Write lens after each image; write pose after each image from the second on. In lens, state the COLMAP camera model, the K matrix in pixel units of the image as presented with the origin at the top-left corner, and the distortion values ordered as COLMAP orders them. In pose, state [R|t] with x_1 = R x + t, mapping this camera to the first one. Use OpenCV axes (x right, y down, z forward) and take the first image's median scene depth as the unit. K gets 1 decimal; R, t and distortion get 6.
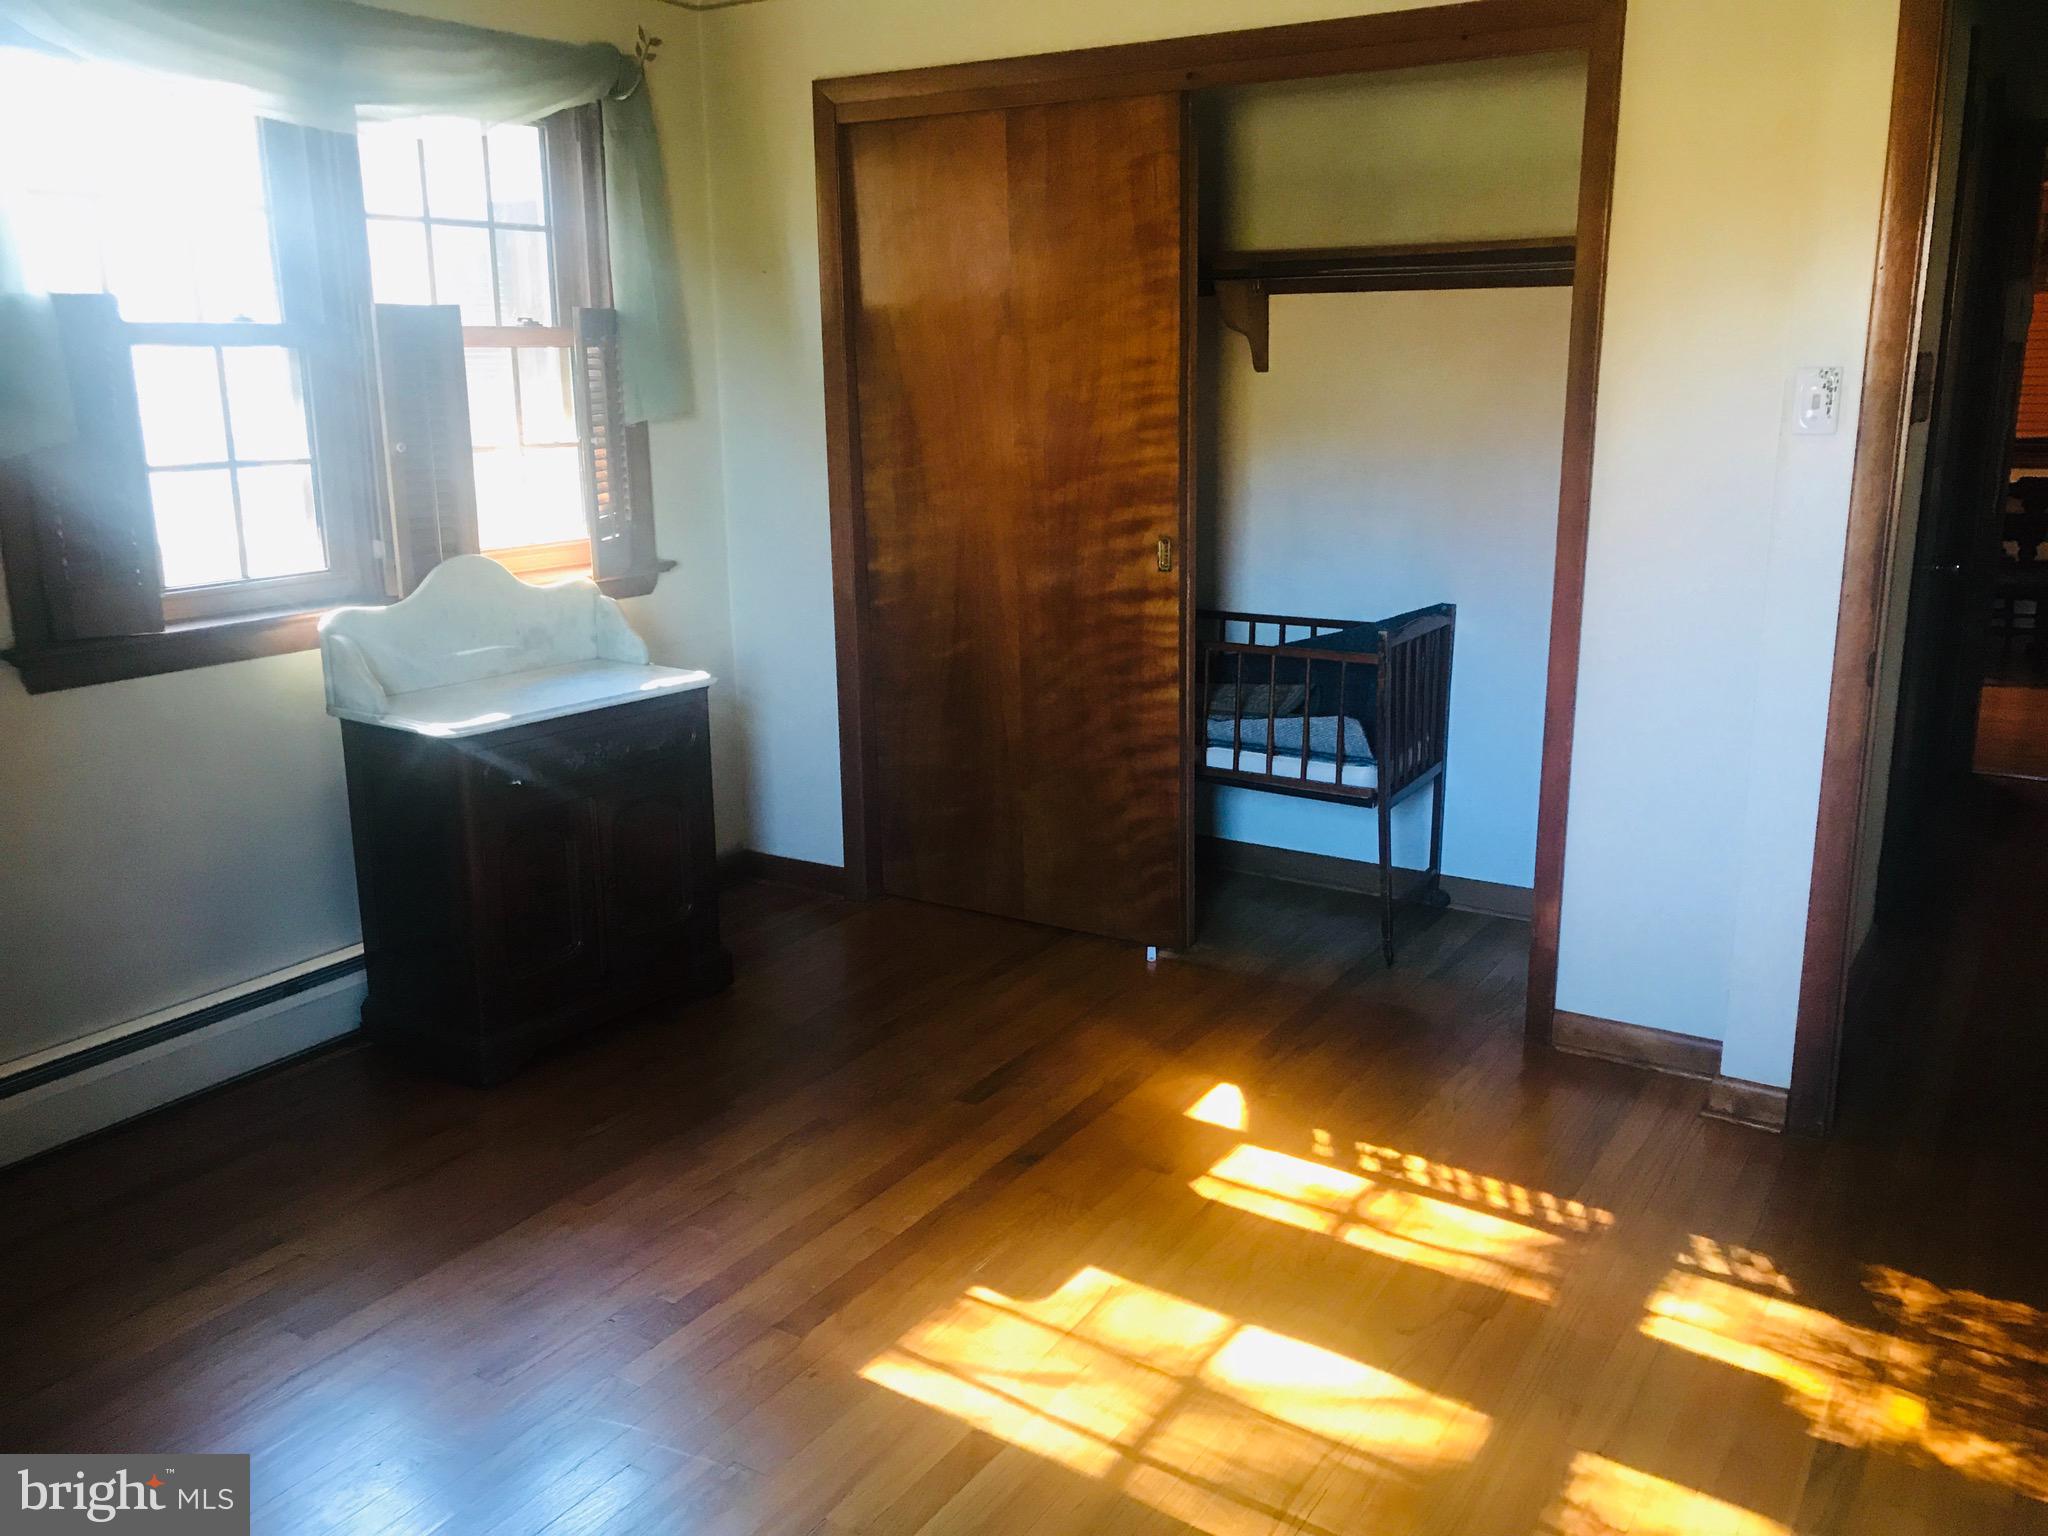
lens RADIAL K [[1686.5, 0, 1013.7], [0, 1686.5, 760.4], [0, 0, 1]] dist [-0.011370, 0.007661]
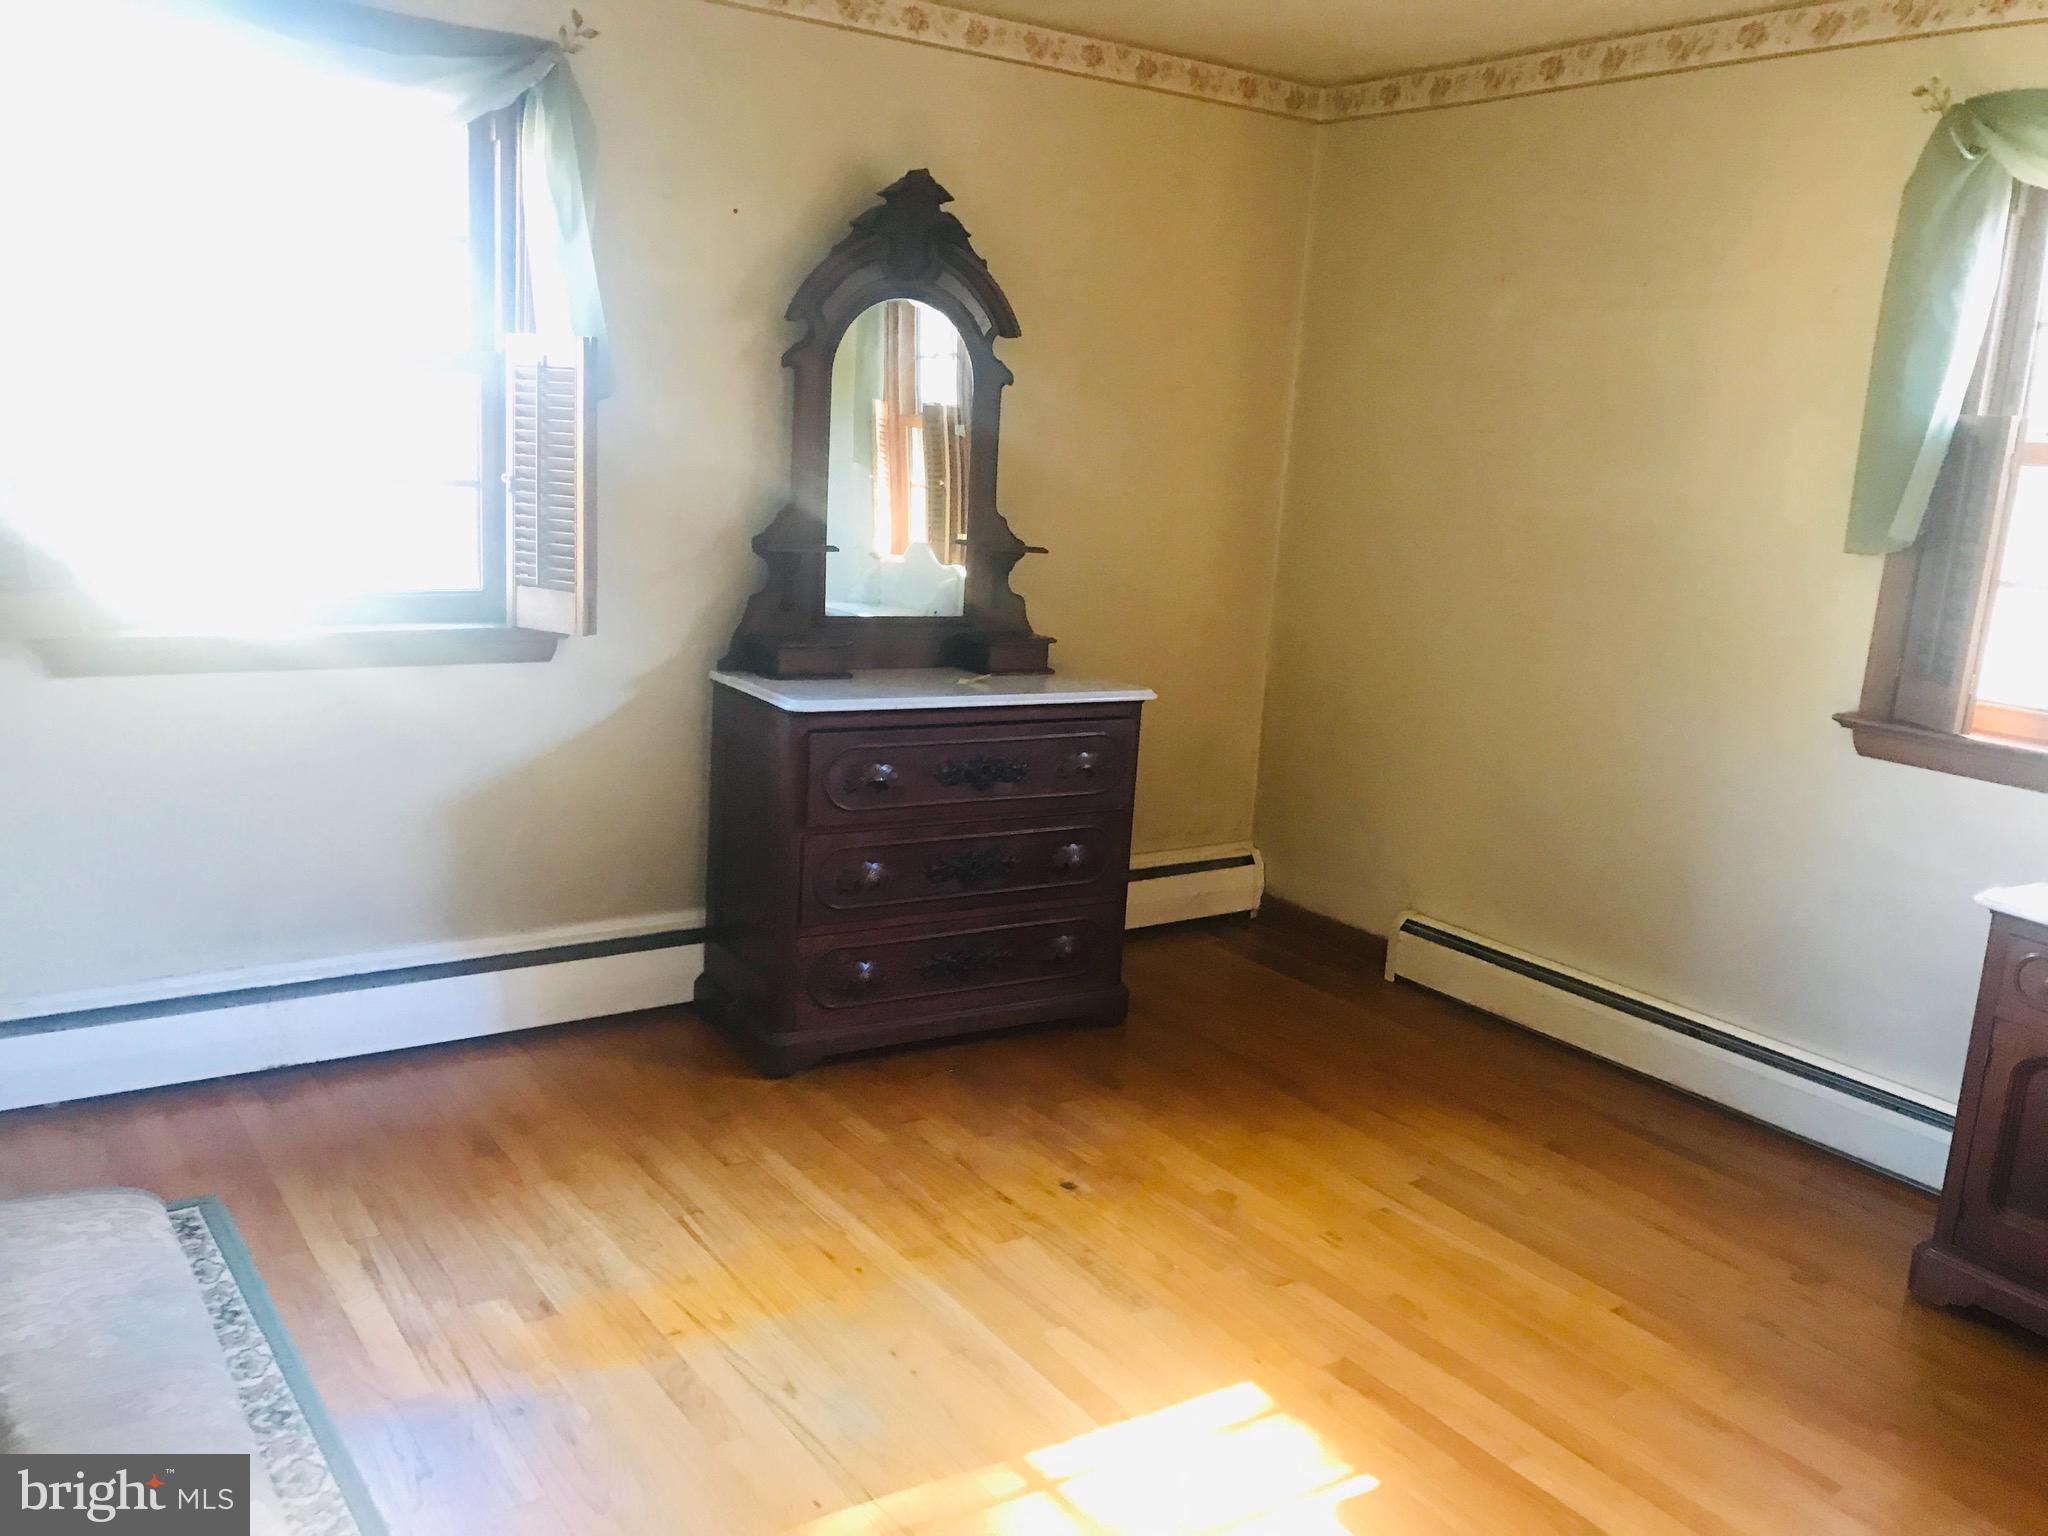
lens RADIAL K [[1686.5, 0, 1013.2], [0, 1686.5, 776.0], [0, 0, 1]] dist [-0.011370, 0.007661]
pose [[-0.365685, 0.168970, -0.915272, 0.696093], [-0.274297, 0.920143, 0.279461, -0.193488], [0.889402, 0.353251, -0.290134, 0.839212]]
